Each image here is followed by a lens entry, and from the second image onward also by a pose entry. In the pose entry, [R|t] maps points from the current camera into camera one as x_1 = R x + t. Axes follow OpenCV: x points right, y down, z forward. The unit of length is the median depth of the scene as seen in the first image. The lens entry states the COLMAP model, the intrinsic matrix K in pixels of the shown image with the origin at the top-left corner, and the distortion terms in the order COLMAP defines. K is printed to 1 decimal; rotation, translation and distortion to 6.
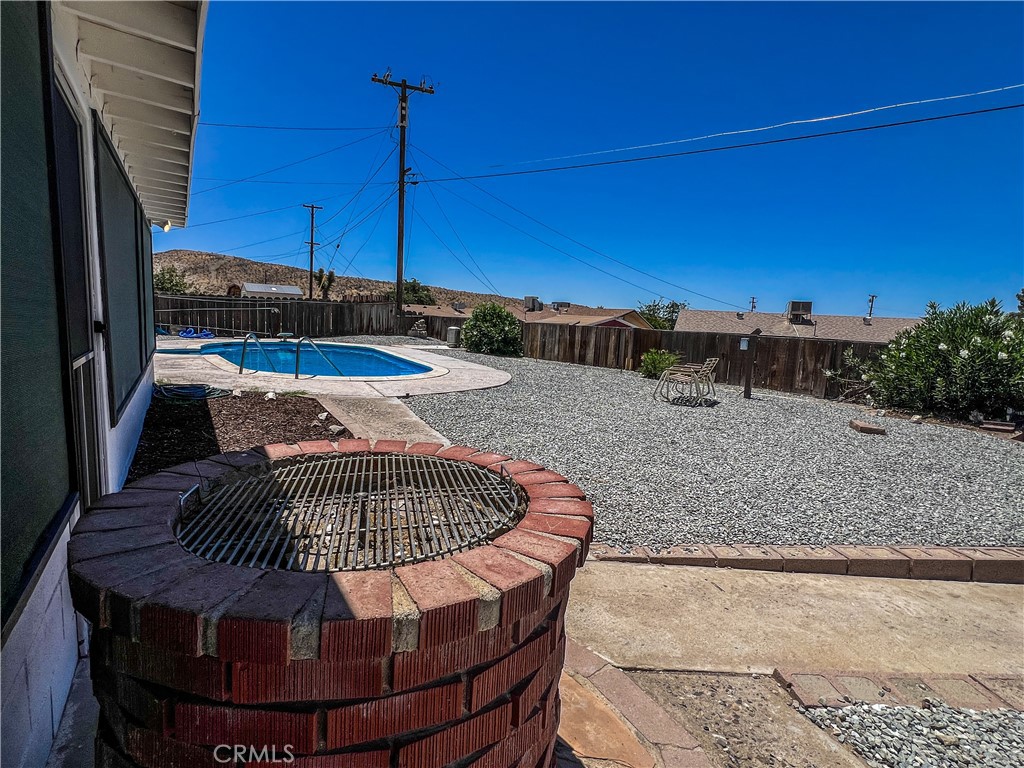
lens RADIAL K [[506.4, 0, 511.4], [0, 506.4, 388.6], [0, 0, 1]] dist [-0.001705, -0.000232]
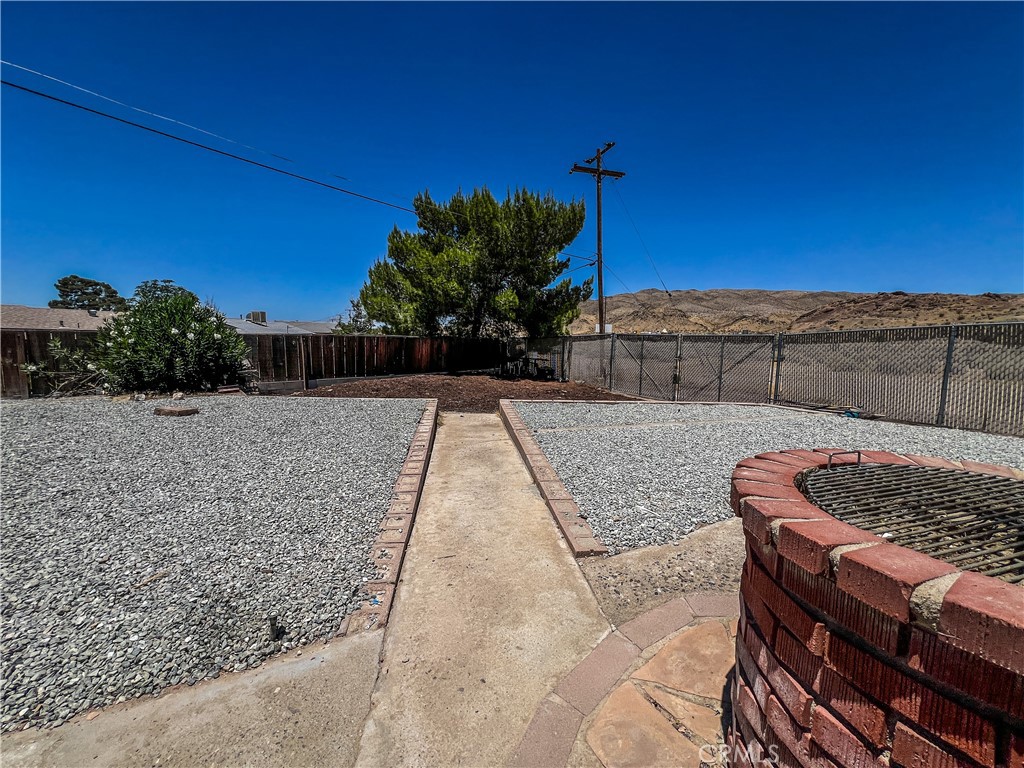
lens RADIAL K [[411.3, 0, 513.5], [0, 411.3, 379.7], [0, 0, 1]] dist [0.001428, 0.000075]
pose [[-0.039449, -0.158004, 0.986650, -0.126990], [0.118801, 0.979673, 0.161636, -0.033707], [-0.992134, 0.123591, -0.019876, 0.253371]]
